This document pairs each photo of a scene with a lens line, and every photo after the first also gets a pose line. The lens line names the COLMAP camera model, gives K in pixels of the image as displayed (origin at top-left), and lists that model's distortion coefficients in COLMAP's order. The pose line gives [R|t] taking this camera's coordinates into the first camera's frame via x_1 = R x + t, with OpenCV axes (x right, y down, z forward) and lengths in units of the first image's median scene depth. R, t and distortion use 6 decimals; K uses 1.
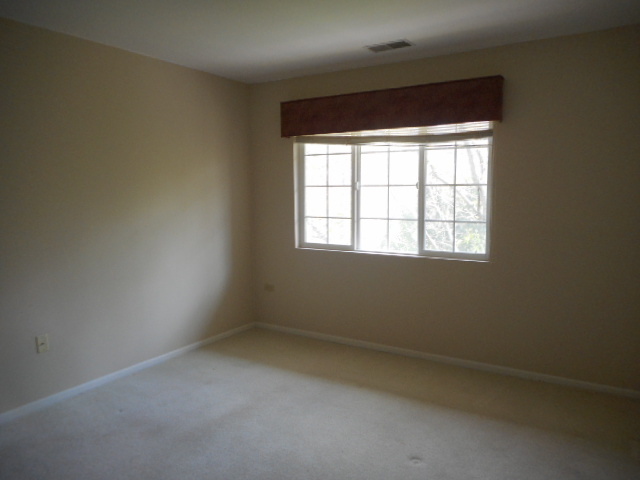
lens RADIAL K [[487.2, 0, 318.9], [0, 487.2, 235.4], [0, 0, 1]] dist [0.009969, 0.004229]
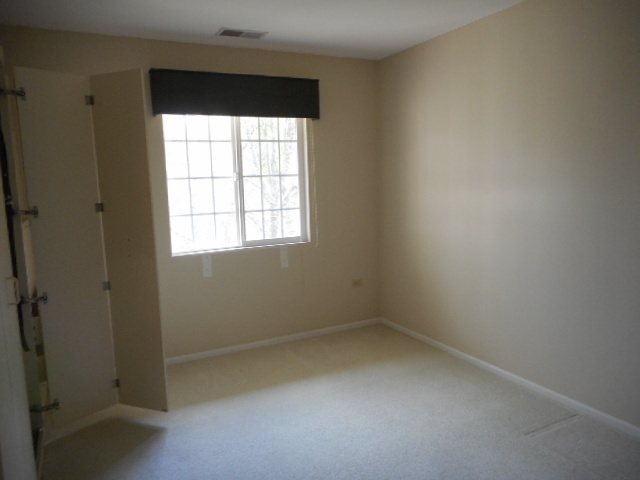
lens RADIAL K [[487.2, 0, 317.0], [0, 487.2, 242.0], [0, 0, 1]] dist [0.009969, 0.004229]
pose [[0.524677, -0.119870, 0.842820, -0.576323], [0.106172, 0.991521, 0.074924, -0.029214], [-0.844655, 0.050173, 0.532955, 0.354989]]
